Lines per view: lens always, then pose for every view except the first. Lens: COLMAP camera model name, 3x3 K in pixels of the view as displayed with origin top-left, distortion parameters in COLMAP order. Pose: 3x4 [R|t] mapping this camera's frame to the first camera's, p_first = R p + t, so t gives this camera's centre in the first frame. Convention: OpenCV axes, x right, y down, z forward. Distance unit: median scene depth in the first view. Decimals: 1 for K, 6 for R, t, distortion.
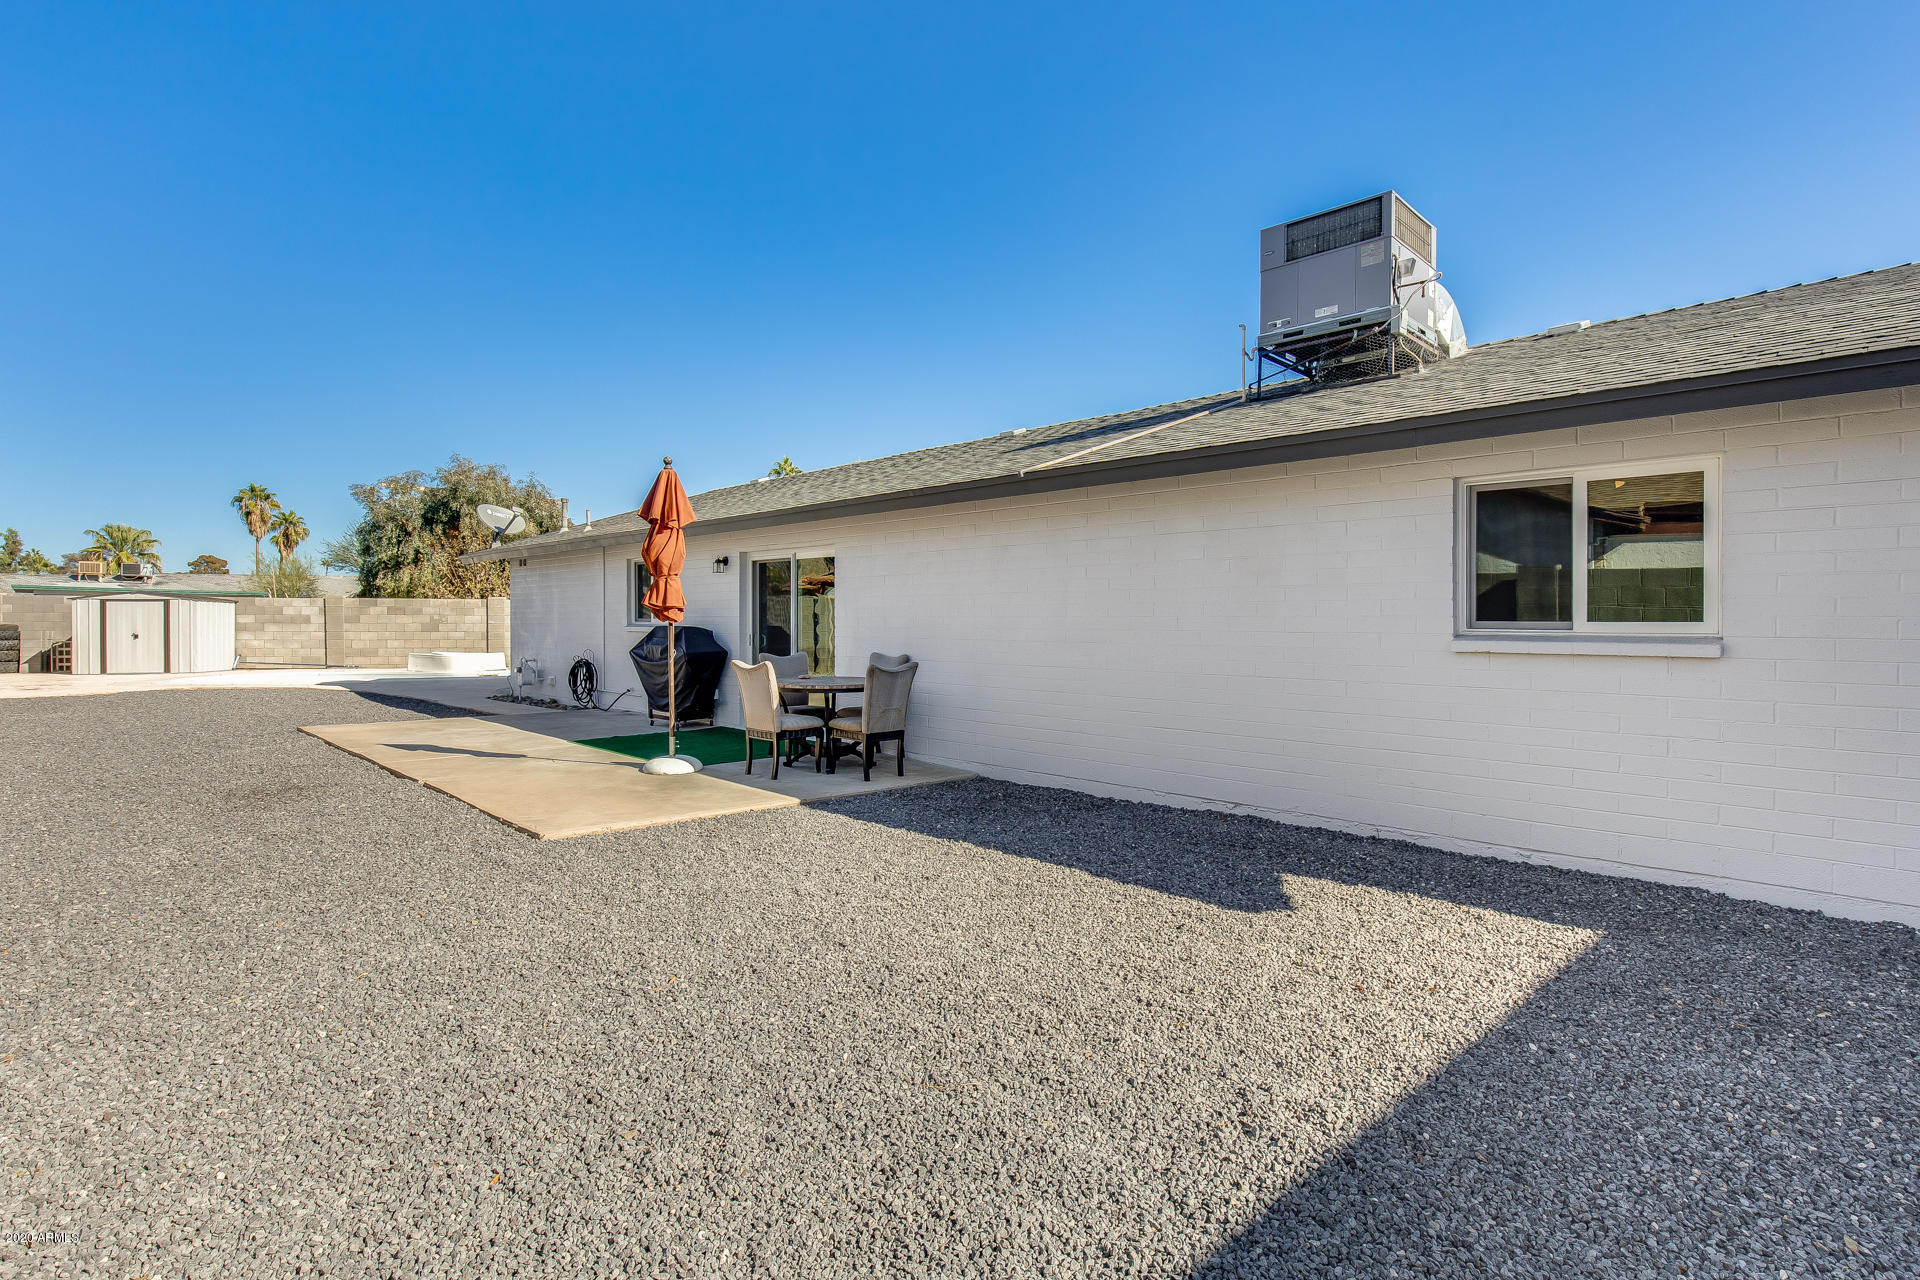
lens RADIAL K [[941.7, 0, 963.2], [0, 941.7, 633.8], [0, 0, 1]] dist [0.001410, 0.000243]
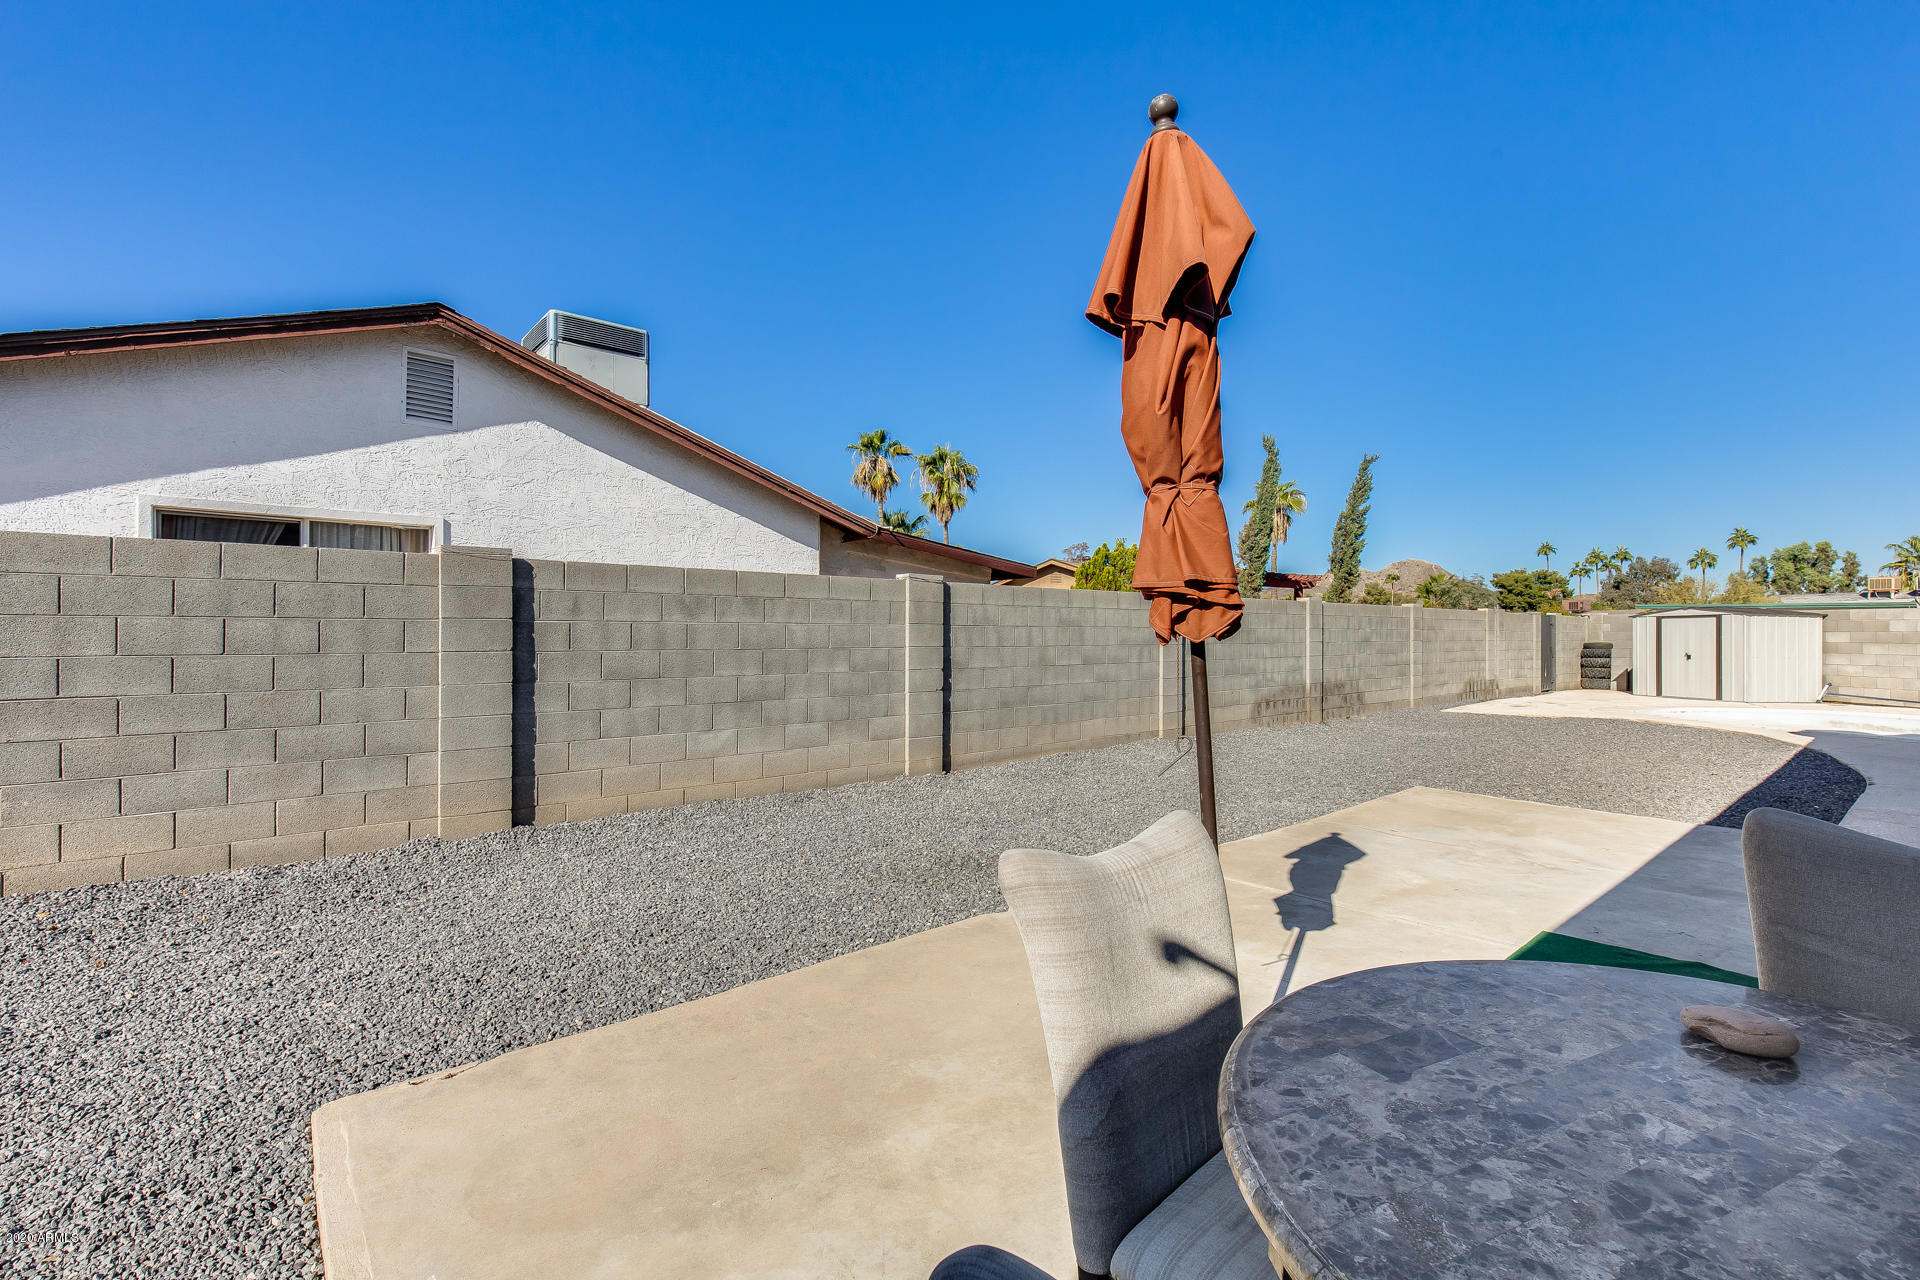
lens RADIAL K [[863.4, 0, 959.2], [0, 863.4, 630.5], [0, 0, 1]] dist [0.009896, -0.001678]
pose [[-0.057047, -0.008526, -0.998335, -0.010256], [-0.016320, 0.999838, -0.007606, -0.004491], [0.998238, 0.015858, -0.057177, 0.325394]]
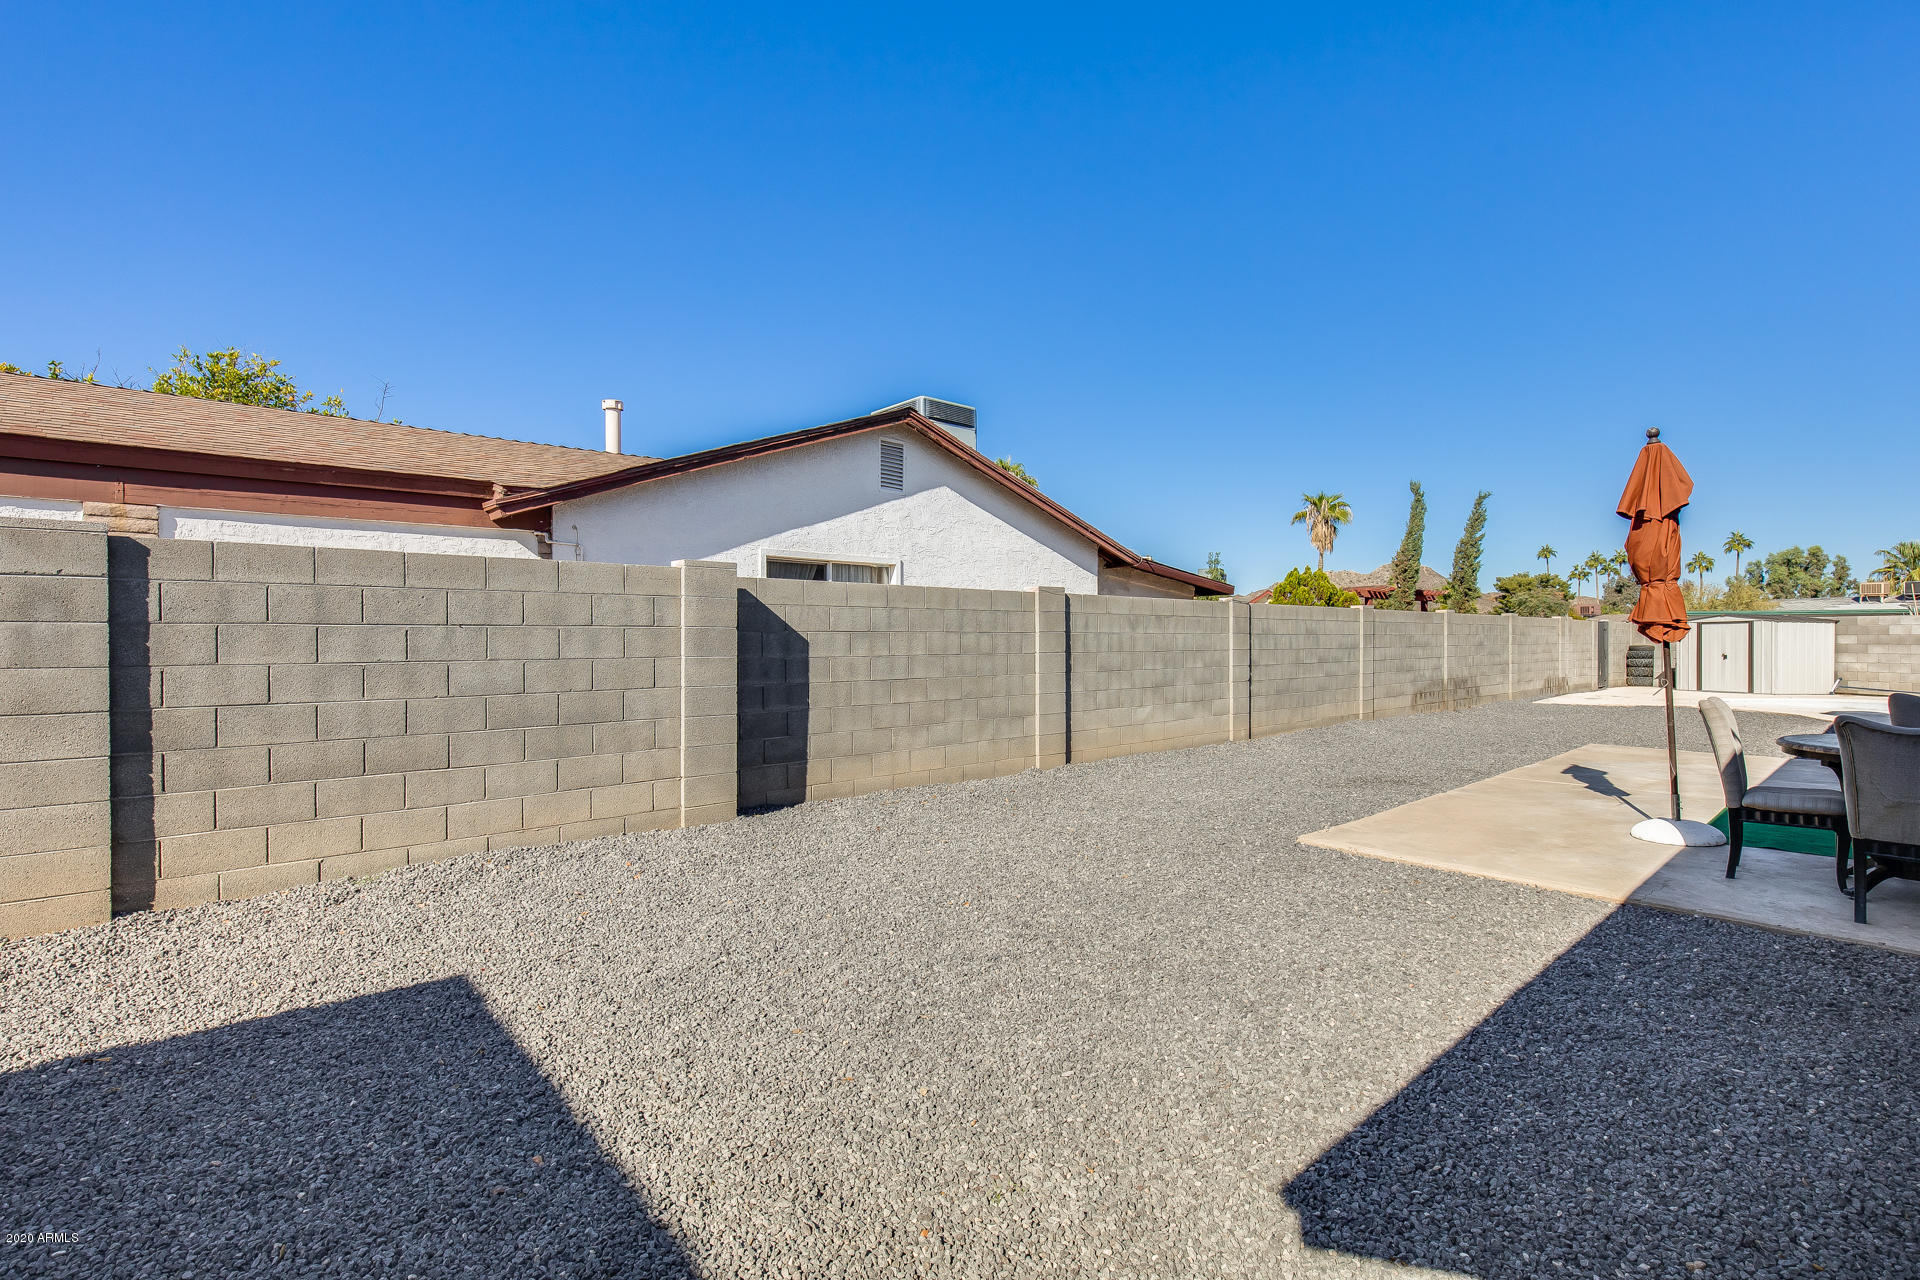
lens RADIAL K [[913.7, 0, 962.6], [0, 913.7, 642.6], [0, 0, 1]] dist [-0.002240, 0.001446]
pose [[-0.023302, -0.002197, -0.999726, 0.152650], [-0.011068, 0.999937, -0.001940, -0.001767], [0.999667, 0.011020, -0.023325, 0.156052]]
